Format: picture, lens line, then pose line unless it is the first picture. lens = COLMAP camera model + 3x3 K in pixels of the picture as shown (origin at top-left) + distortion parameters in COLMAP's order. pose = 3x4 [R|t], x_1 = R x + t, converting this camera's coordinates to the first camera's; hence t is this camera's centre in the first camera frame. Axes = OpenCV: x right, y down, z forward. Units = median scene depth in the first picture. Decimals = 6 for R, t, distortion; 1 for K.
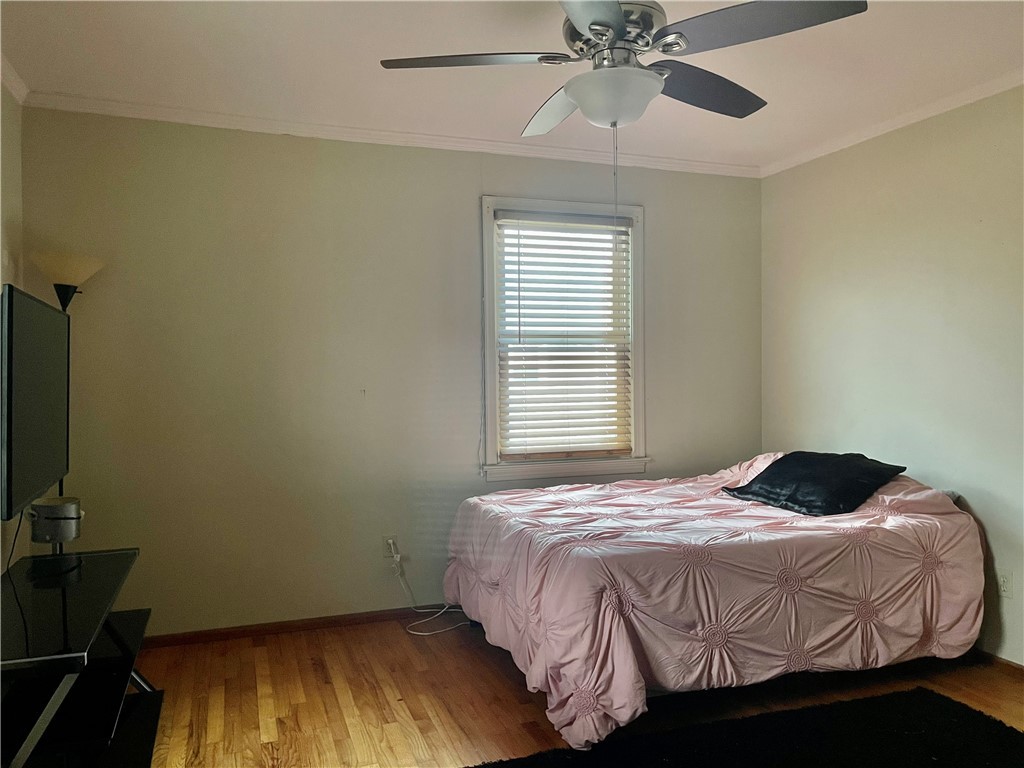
lens RADIAL K [[768.7, 0, 512.1], [0, 768.7, 384.8], [0, 0, 1]] dist [0.065048, -0.078760]
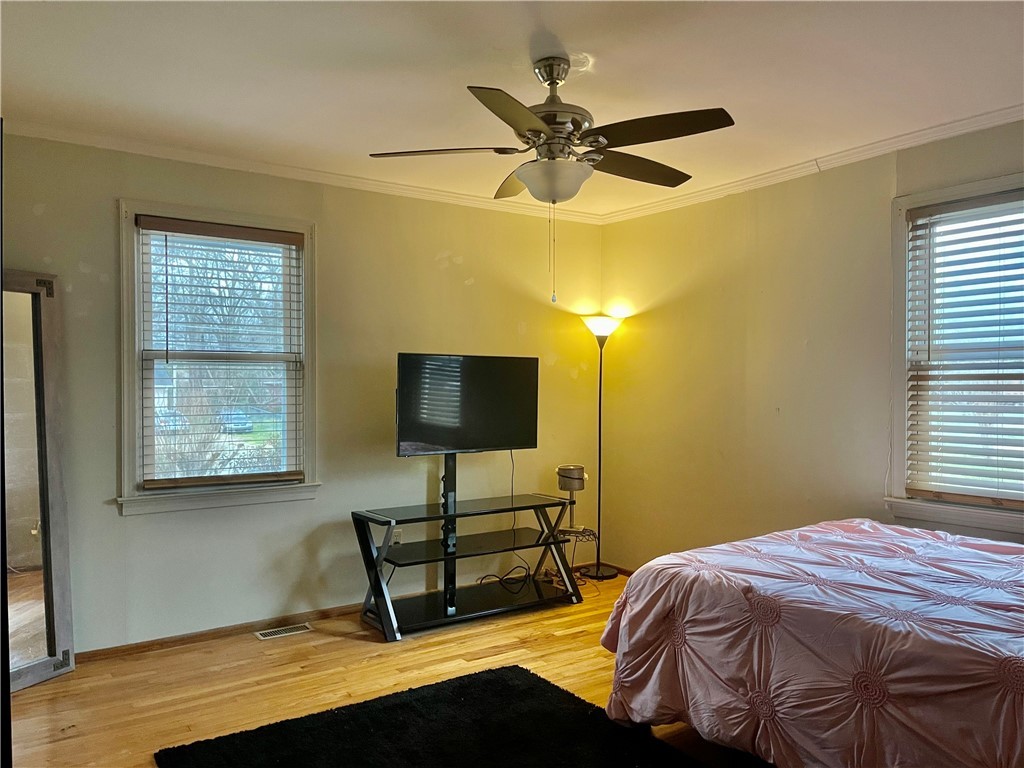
lens RADIAL K [[768.7, 0, 511.6], [0, 768.7, 384.4], [0, 0, 1]] dist [0.065048, -0.078760]
pose [[0.245228, 0.005766, -0.969448, 0.738855], [-0.015265, 0.999881, 0.002086, -0.022784], [0.969345, 0.014287, 0.245287, 0.348767]]
